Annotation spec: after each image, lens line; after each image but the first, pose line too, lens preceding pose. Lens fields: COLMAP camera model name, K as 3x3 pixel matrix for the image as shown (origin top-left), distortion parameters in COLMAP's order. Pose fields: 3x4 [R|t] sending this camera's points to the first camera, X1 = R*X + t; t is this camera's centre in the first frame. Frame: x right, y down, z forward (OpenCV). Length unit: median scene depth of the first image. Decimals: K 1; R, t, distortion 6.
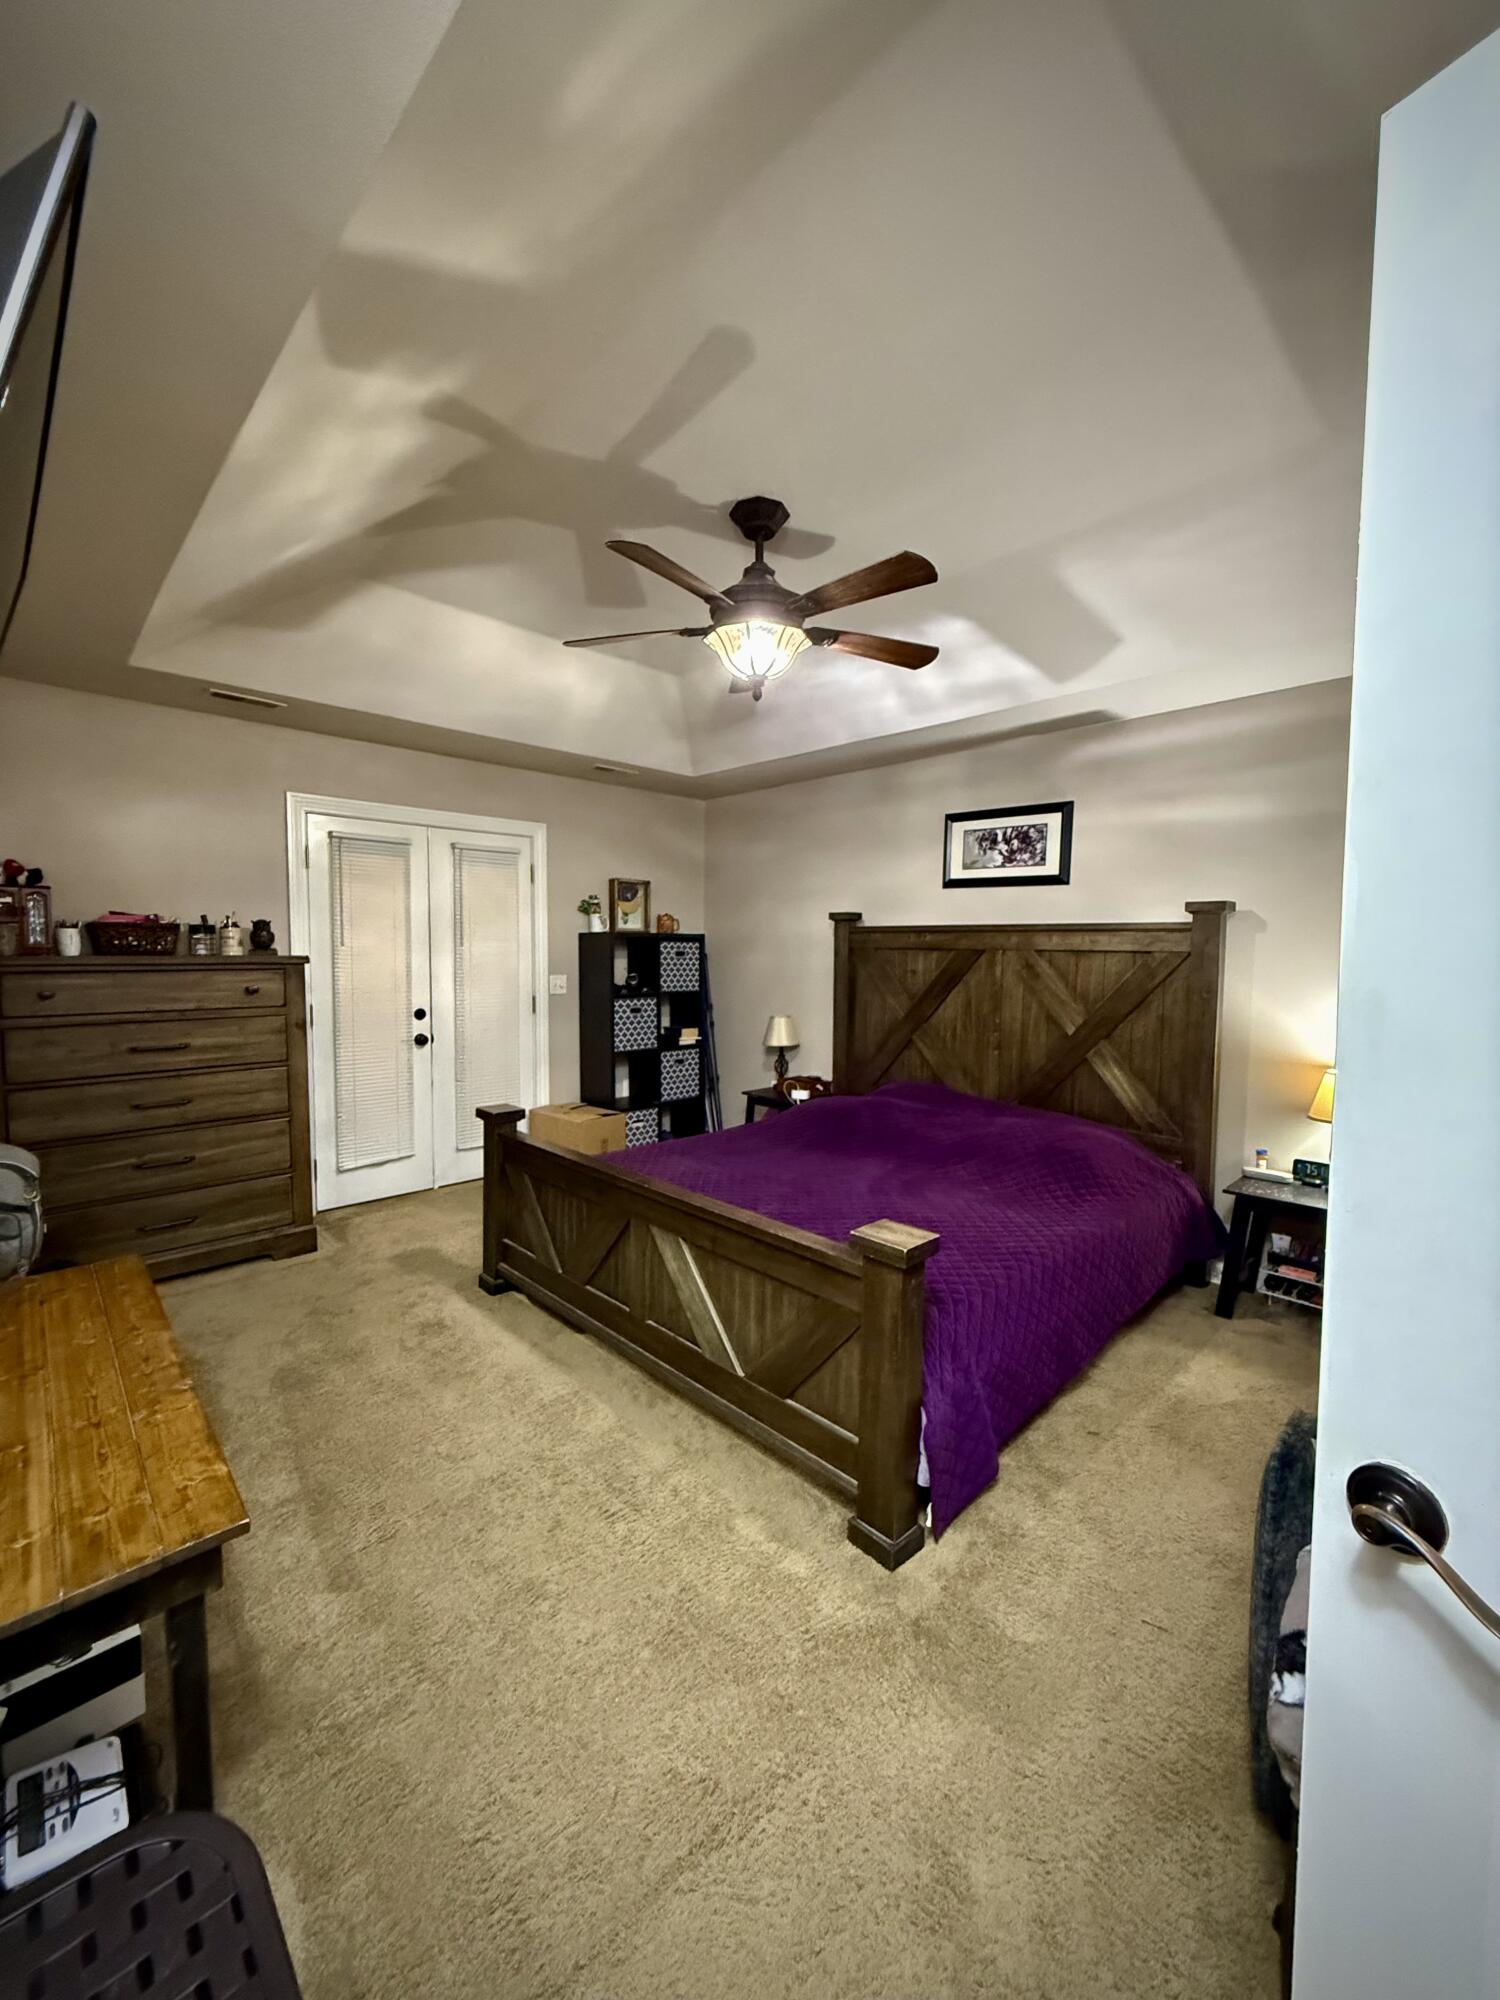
lens RADIAL K [[798.0, 0, 753.9], [0, 798.0, 997.3], [0, 0, 1]] dist [0.001037, 0.000530]
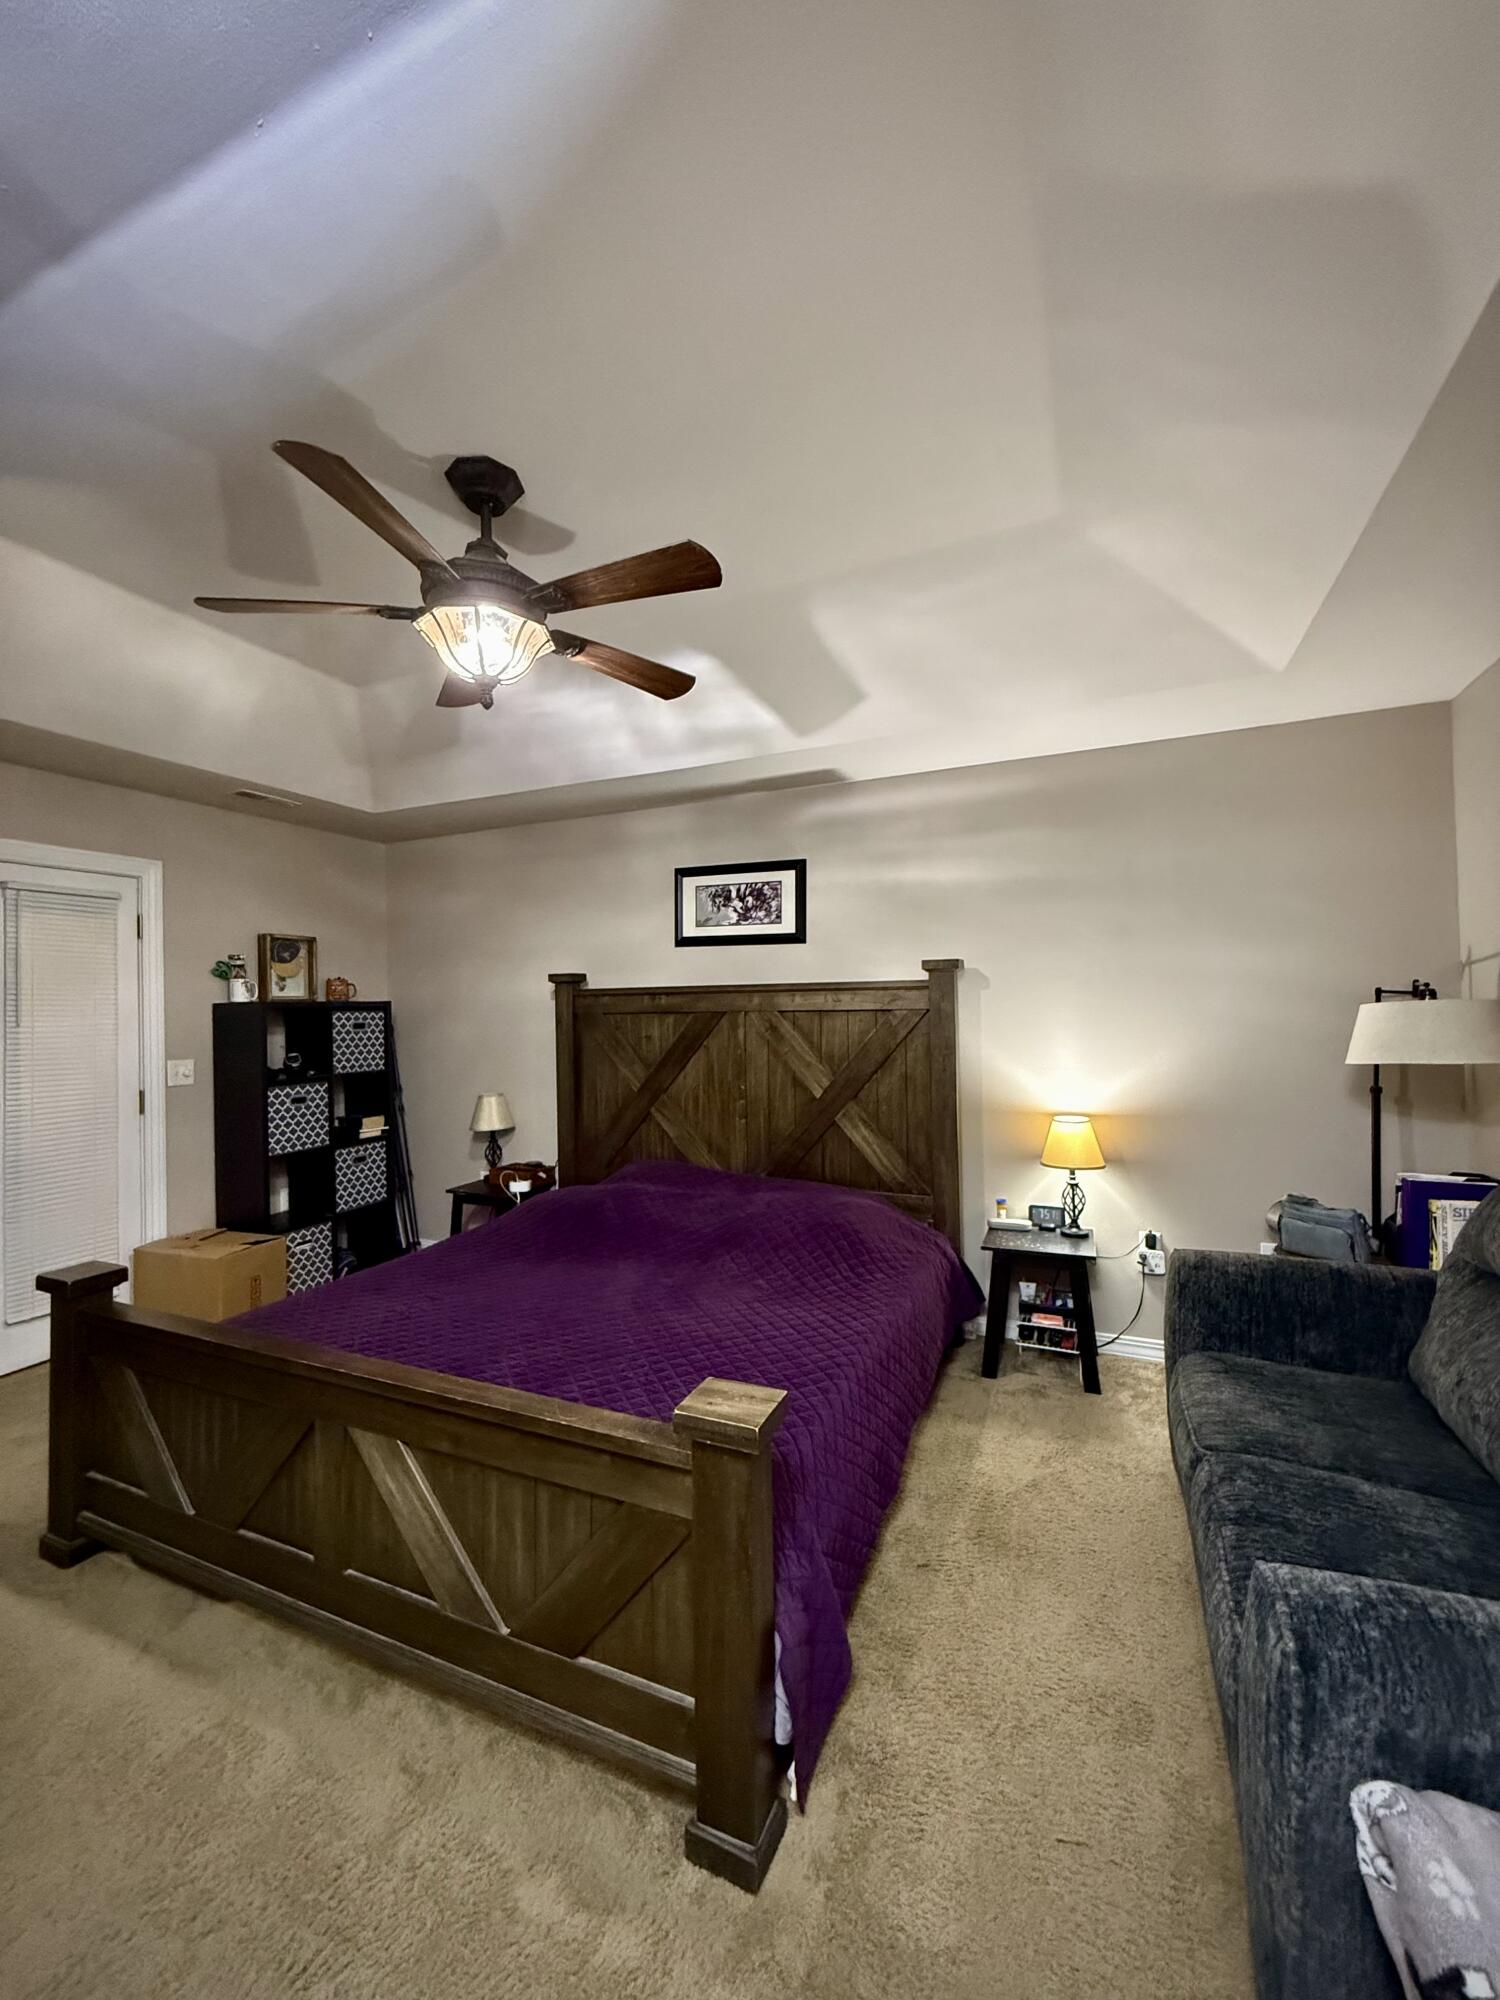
lens RADIAL K [[798.0, 0, 749.1], [0, 798.0, 997.5], [0, 0, 1]] dist [0.001037, 0.000530]
pose [[0.926679, -0.021090, 0.375261, -0.047930], [0.049086, 0.996664, -0.065200, -0.018231], [-0.372635, 0.078840, 0.924623, 0.160723]]
